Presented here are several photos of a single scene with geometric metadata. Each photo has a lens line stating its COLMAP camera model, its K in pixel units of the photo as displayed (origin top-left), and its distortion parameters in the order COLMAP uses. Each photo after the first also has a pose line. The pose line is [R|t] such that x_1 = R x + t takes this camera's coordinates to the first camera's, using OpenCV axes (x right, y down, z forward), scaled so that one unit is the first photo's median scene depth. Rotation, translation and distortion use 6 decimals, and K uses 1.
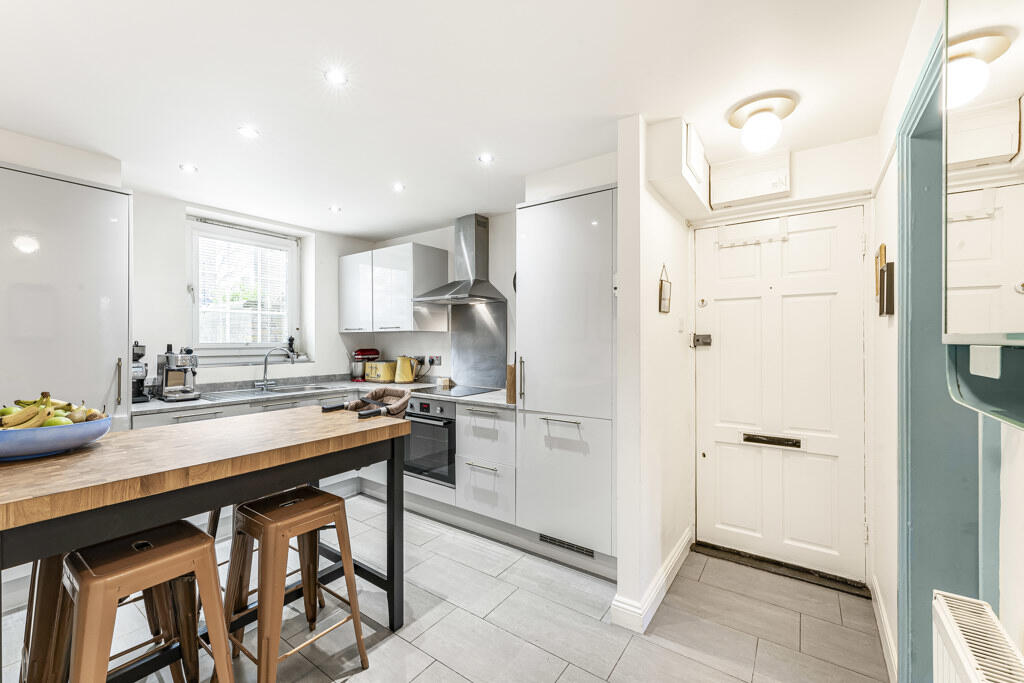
lens RADIAL K [[423.9, 0, 509.6], [0, 423.9, 339.9], [0, 0, 1]] dist [0.000850, -0.000876]
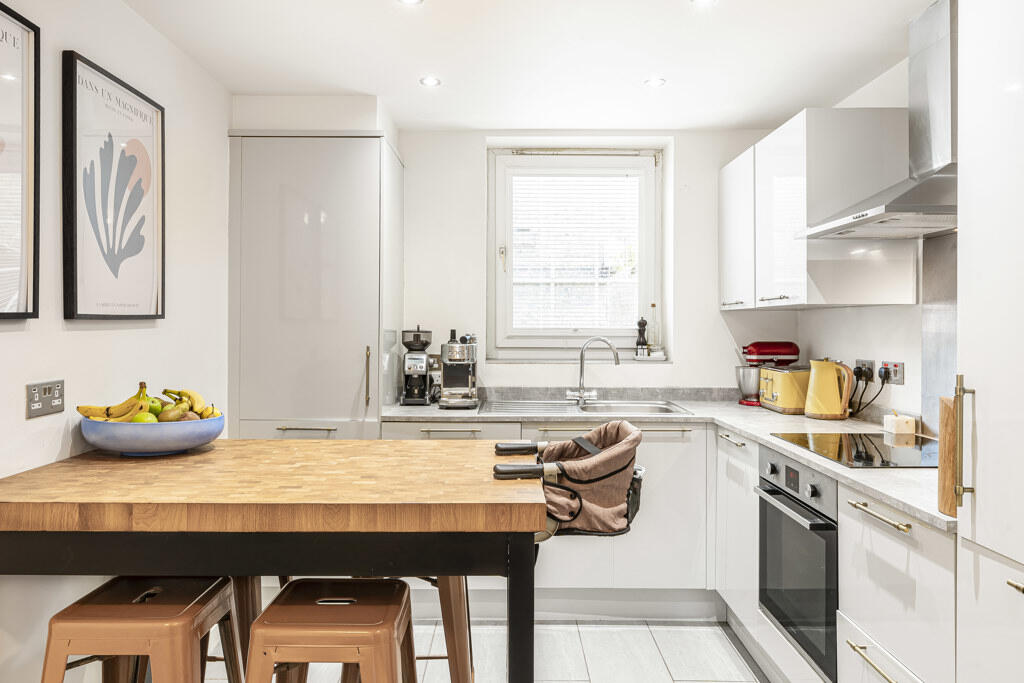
lens RADIAL K [[703.7, 0, 505.9], [0, 703.7, 319.8], [0, 0, 1]] dist [0.001323, -0.007091]
pose [[0.576524, -0.004611, -0.817067, 0.200902], [-0.002477, 0.999970, -0.007391, 0.001944], [0.817077, 0.006285, 0.576495, 0.308446]]
